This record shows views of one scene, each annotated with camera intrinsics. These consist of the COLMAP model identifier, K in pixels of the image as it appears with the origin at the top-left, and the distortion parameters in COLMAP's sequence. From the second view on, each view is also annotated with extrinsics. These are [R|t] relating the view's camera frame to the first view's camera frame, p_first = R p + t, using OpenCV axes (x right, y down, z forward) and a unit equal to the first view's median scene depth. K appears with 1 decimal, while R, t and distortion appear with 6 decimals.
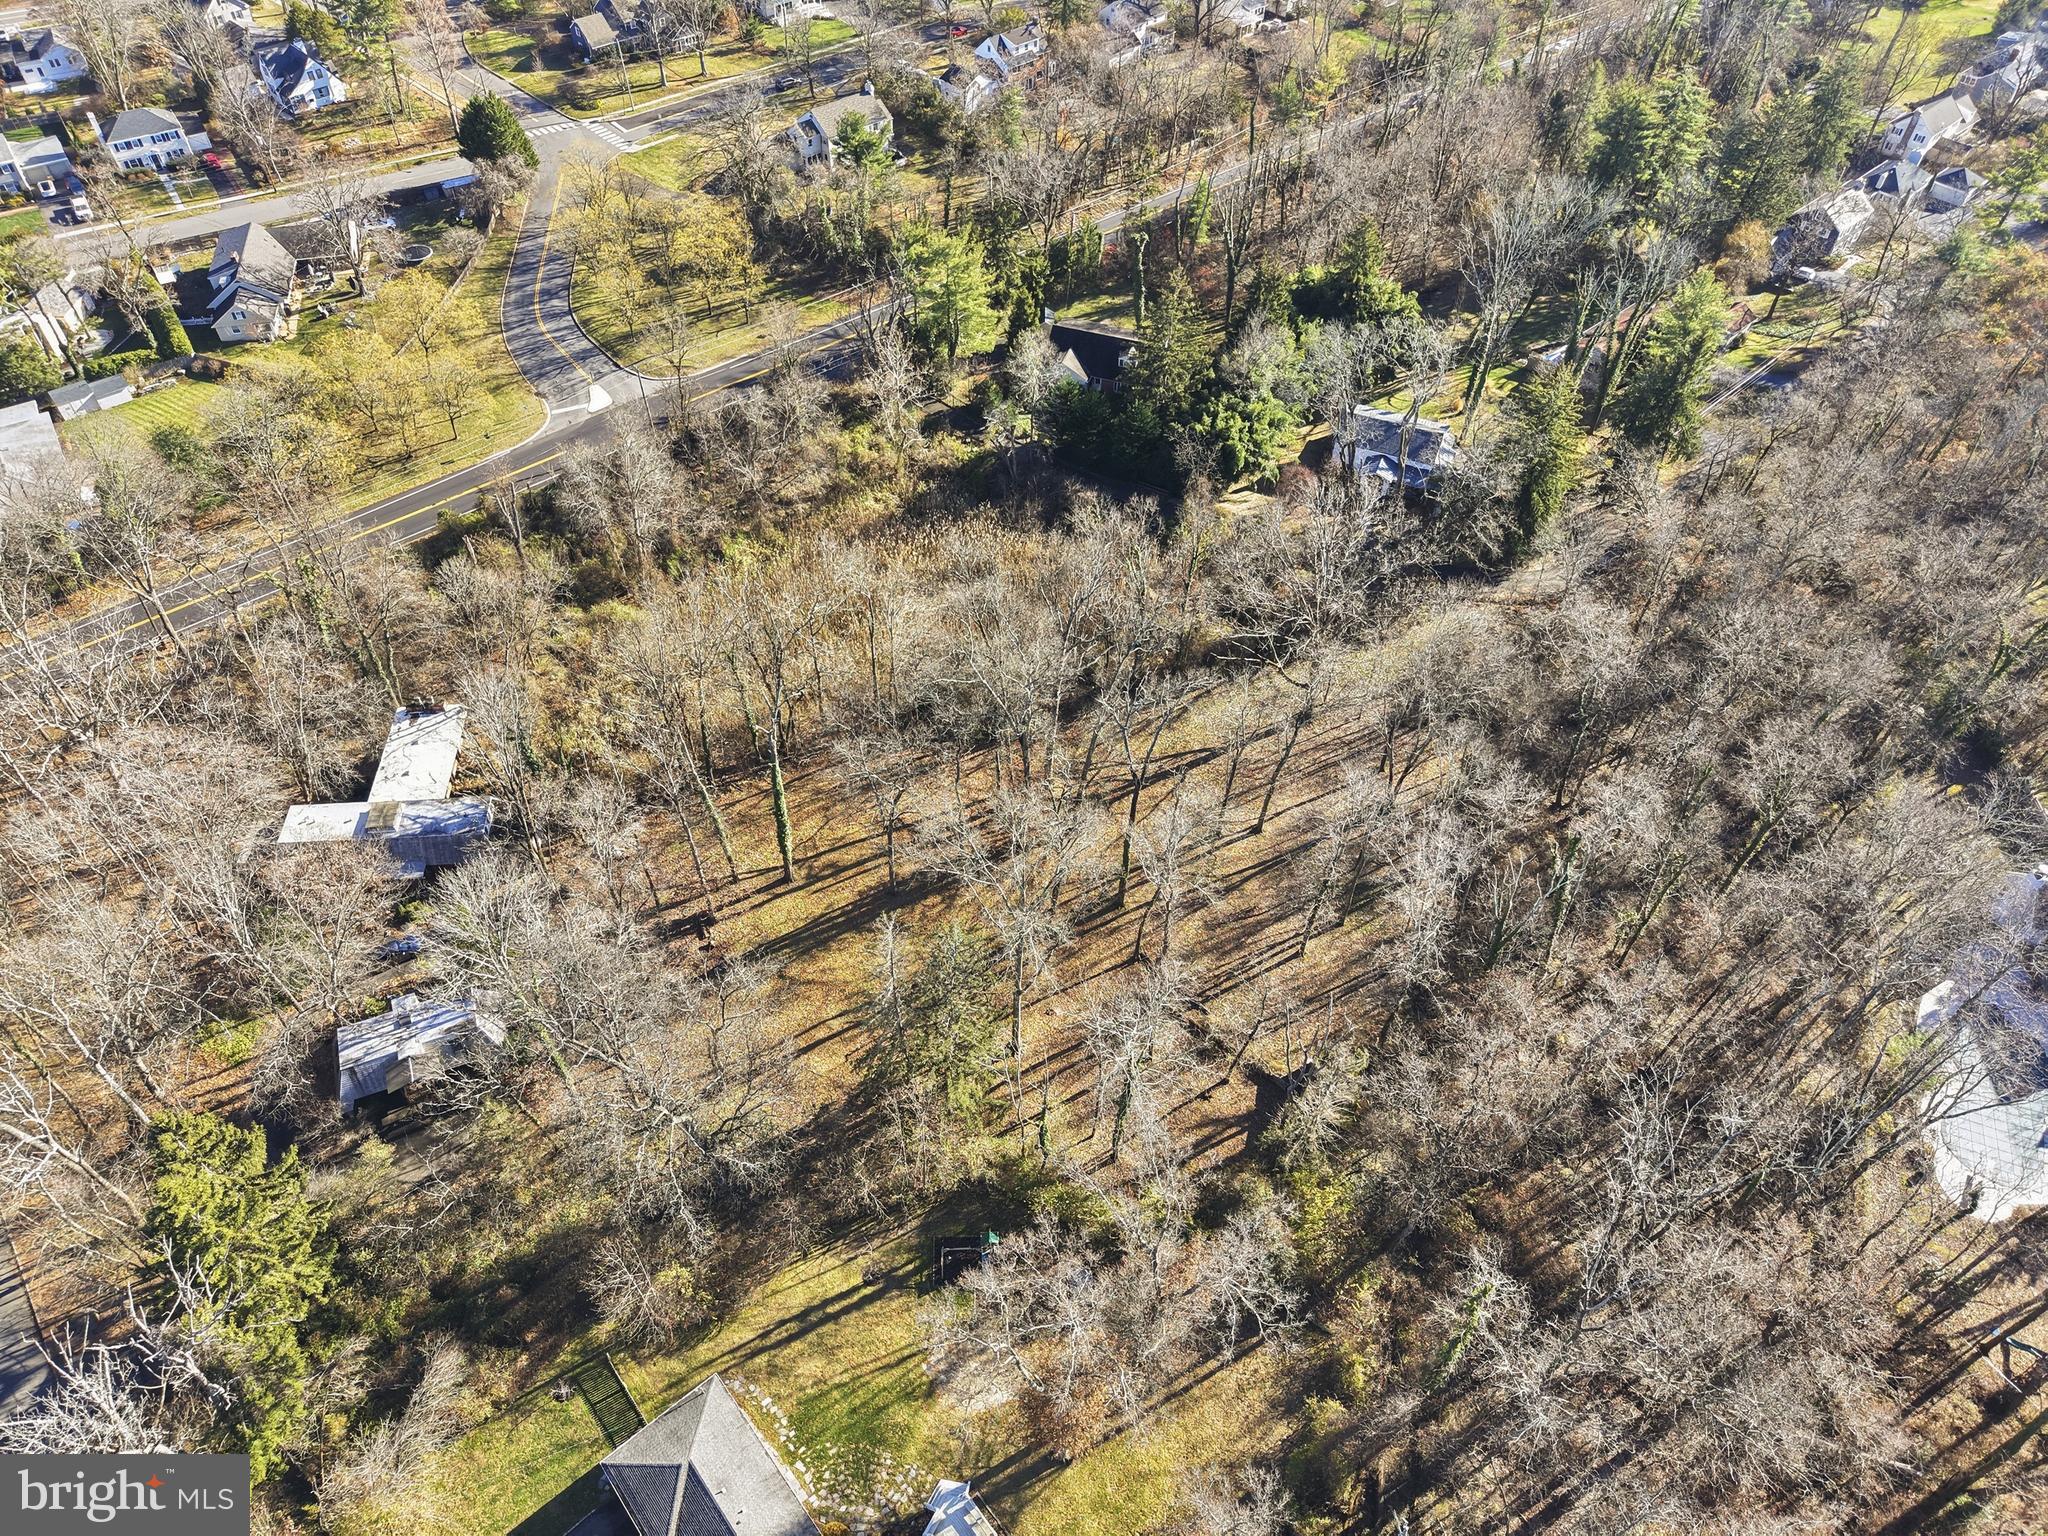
lens RADIAL K [[1372.8, 0, 1010.0], [0, 1372.8, 760.7], [0, 0, 1]] dist [0.007195, -0.004080]
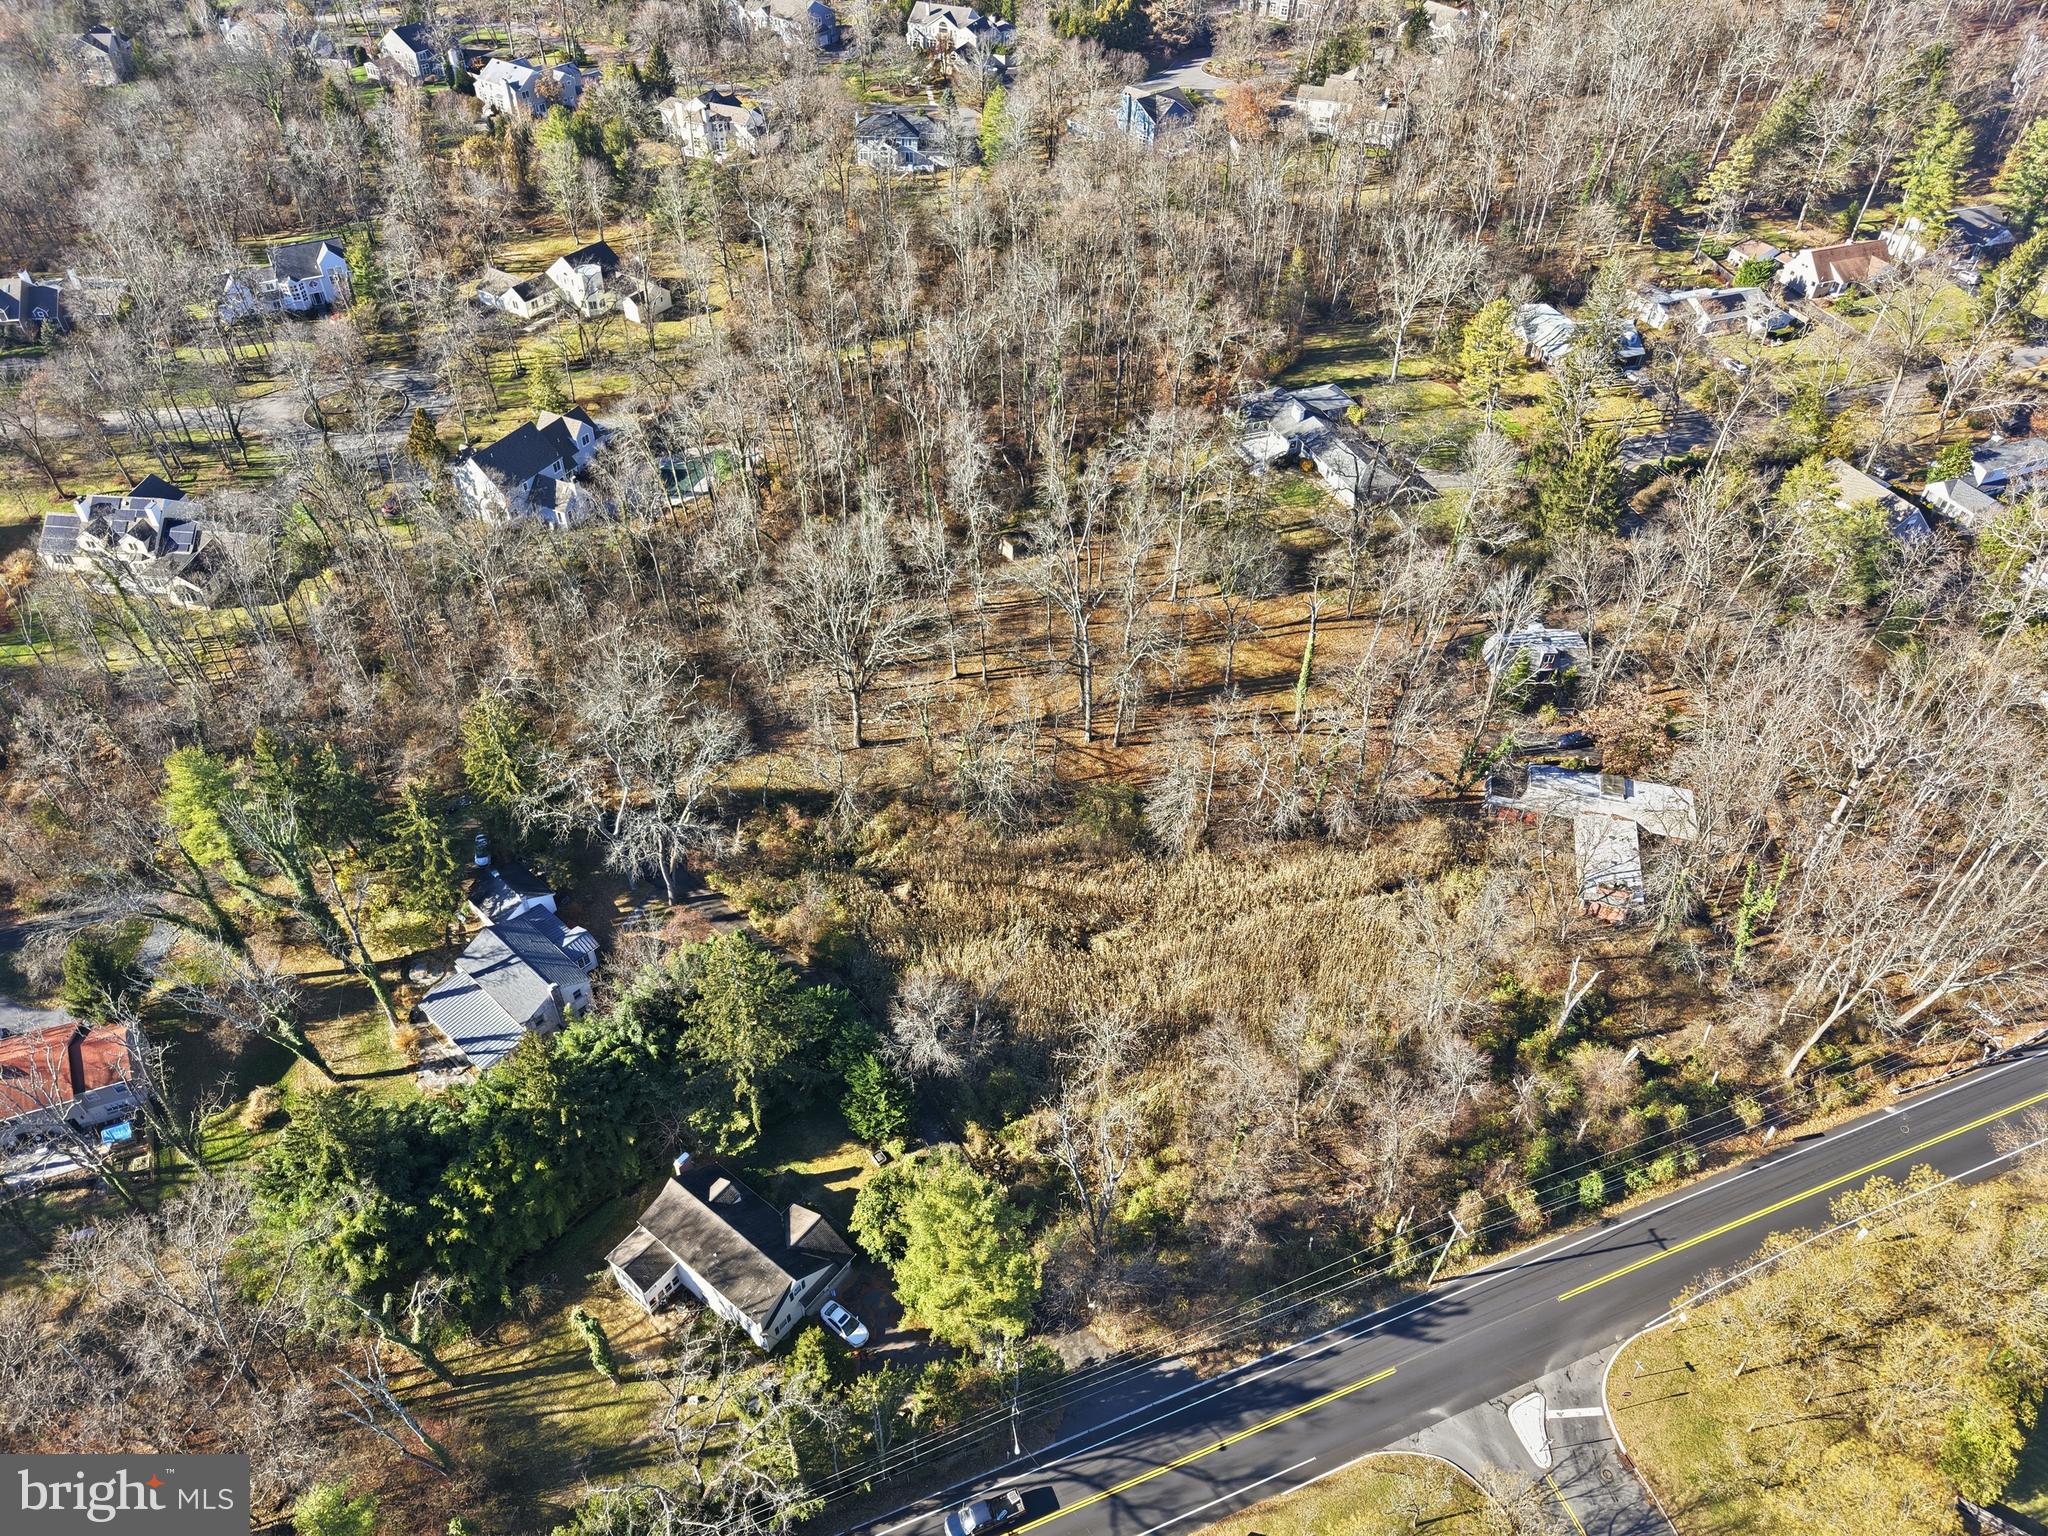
lens RADIAL K [[1372.8, 0, 1010.0], [0, 1372.8, 760.7], [0, 0, 1]] dist [0.007195, -0.004080]
pose [[-0.944687, -0.230192, 0.233621, -0.165433], [0.232656, 0.031723, 0.972042, -0.989878], [-0.231167, 0.972628, 0.023587, 0.803547]]
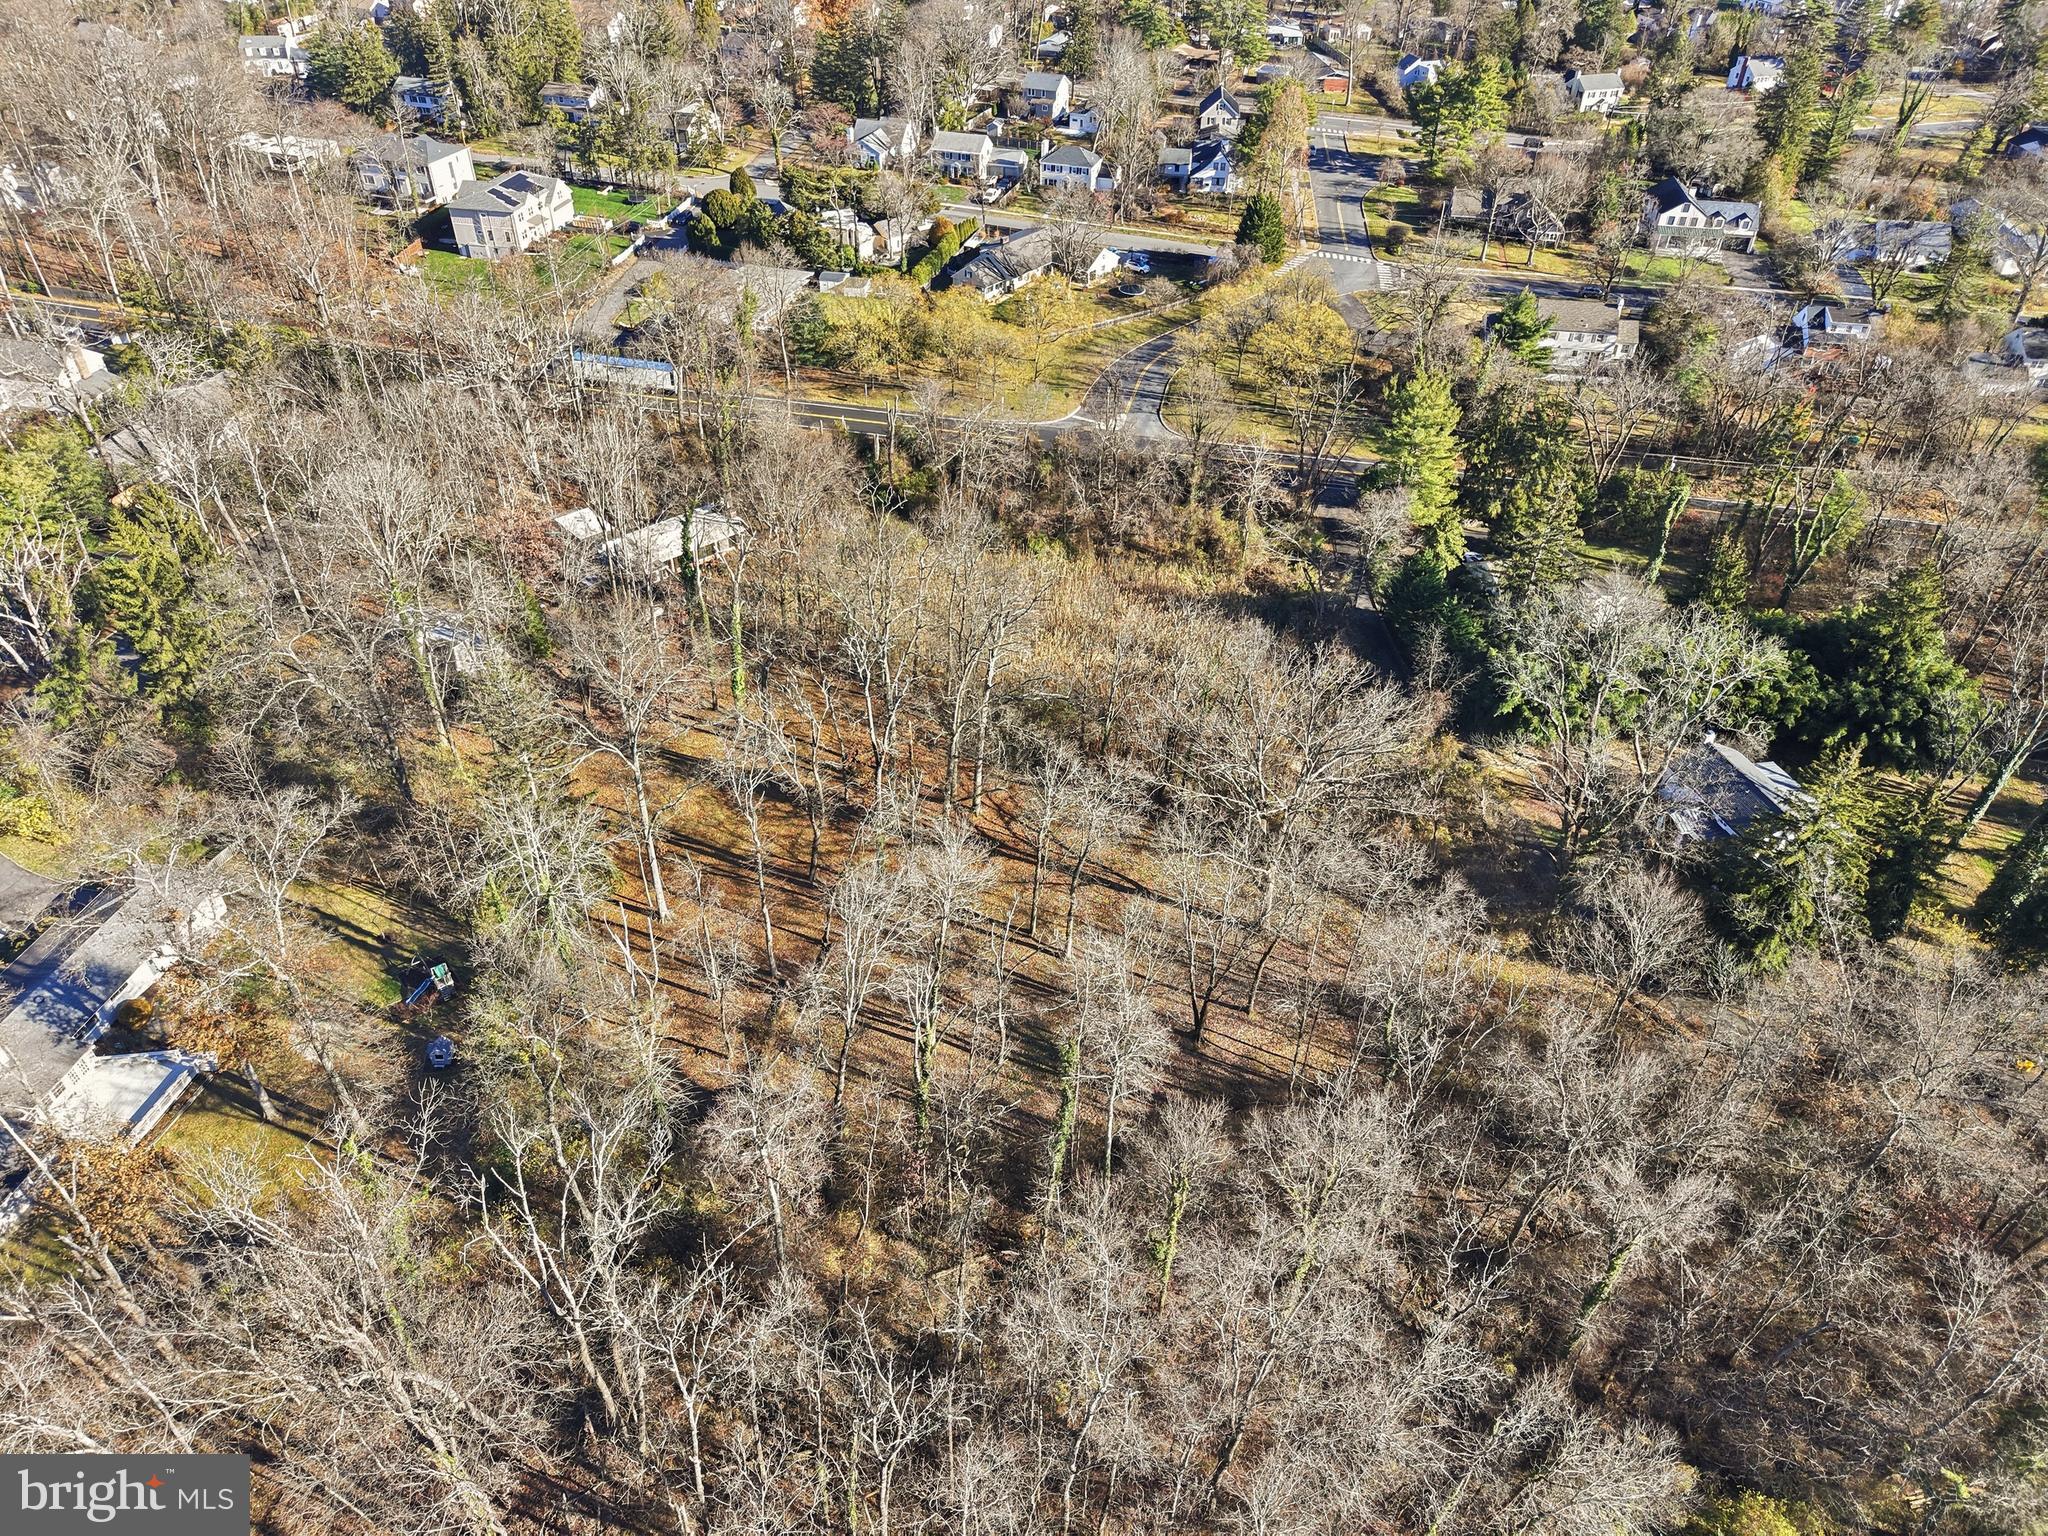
lens RADIAL K [[1372.8, 0, 1010.0], [0, 1372.8, 760.7], [0, 0, 1]] dist [0.007195, -0.004080]
pose [[0.615855, 0.486883, -0.619409, 0.492977], [-0.585402, 0.808954, 0.053831, -0.059183], [0.527283, 0.329451, 0.783221, 0.200995]]
